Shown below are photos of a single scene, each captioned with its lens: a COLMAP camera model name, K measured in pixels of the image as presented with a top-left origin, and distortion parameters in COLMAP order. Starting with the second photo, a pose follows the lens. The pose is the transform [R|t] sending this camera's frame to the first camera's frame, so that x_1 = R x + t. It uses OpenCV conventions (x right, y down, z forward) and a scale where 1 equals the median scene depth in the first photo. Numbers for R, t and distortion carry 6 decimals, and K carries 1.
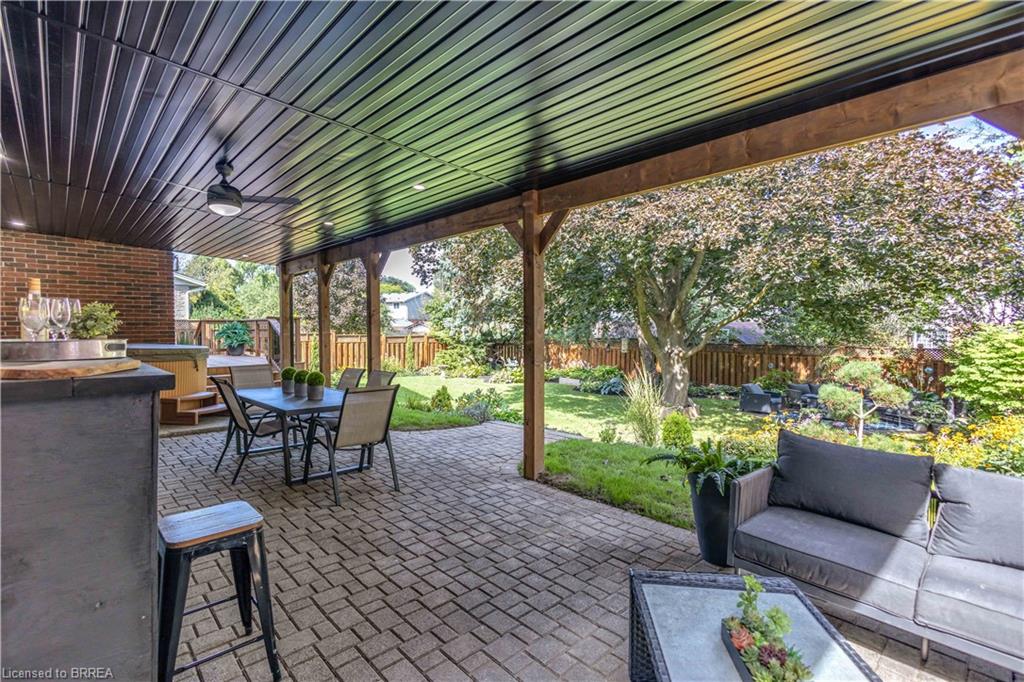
lens RADIAL K [[476.2, 0, 510.0], [0, 476.2, 341.6], [0, 0, 1]] dist [0.008742, -0.002538]
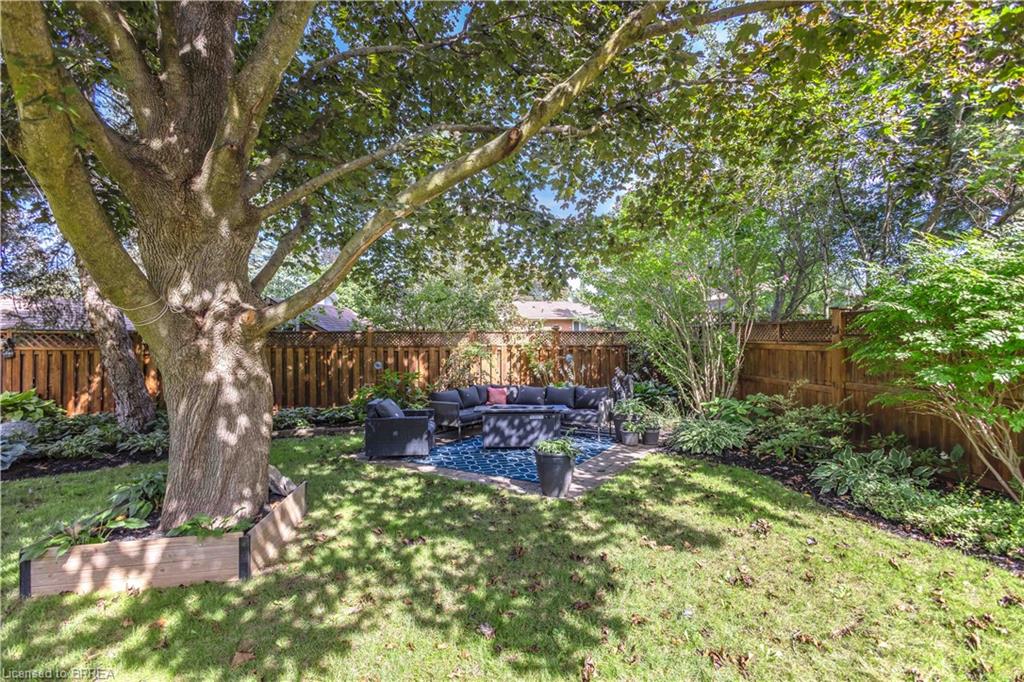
lens RADIAL K [[476.2, 0, 517.2], [0, 476.2, 342.2], [0, 0, 1]] dist [0.008742, -0.002538]
pose [[0.580067, -0.006442, 0.814543, 0.230170], [0.030384, 0.999444, -0.013734, 0.049779], [-0.814002, 0.032716, 0.579940, 0.729852]]
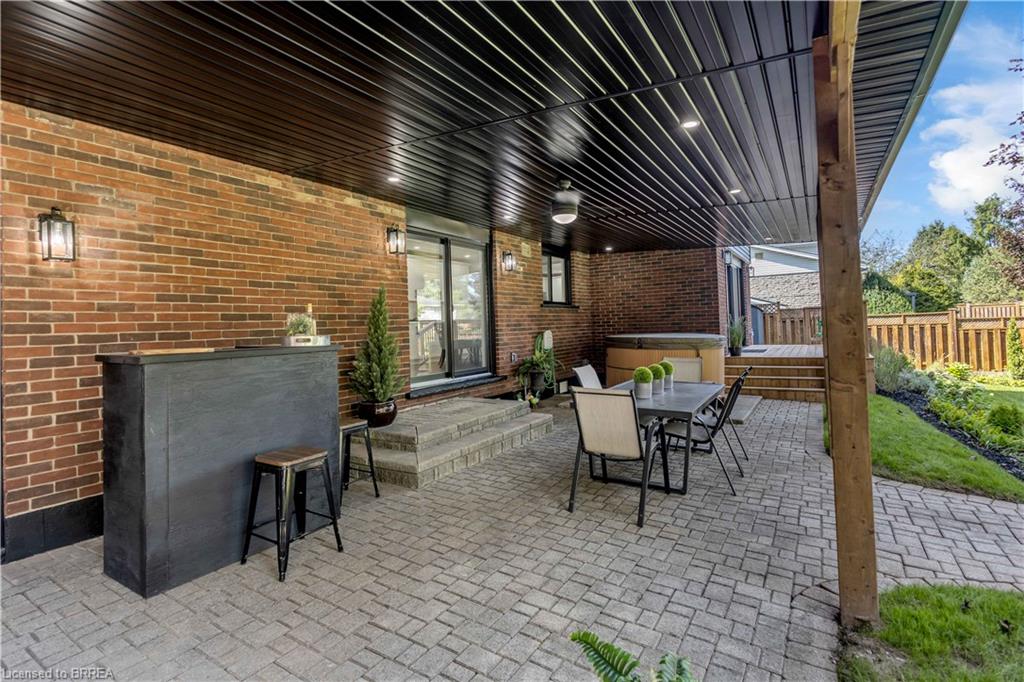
lens RADIAL K [[476.2, 0, 504.0], [0, 476.2, 333.4], [0, 0, 1]] dist [0.008742, -0.002538]
pose [[0.253265, 0.011802, -0.967325, 0.156640], [0.001711, 0.999919, 0.012647, -0.006688], [0.967395, -0.004858, 0.253224, 0.192072]]
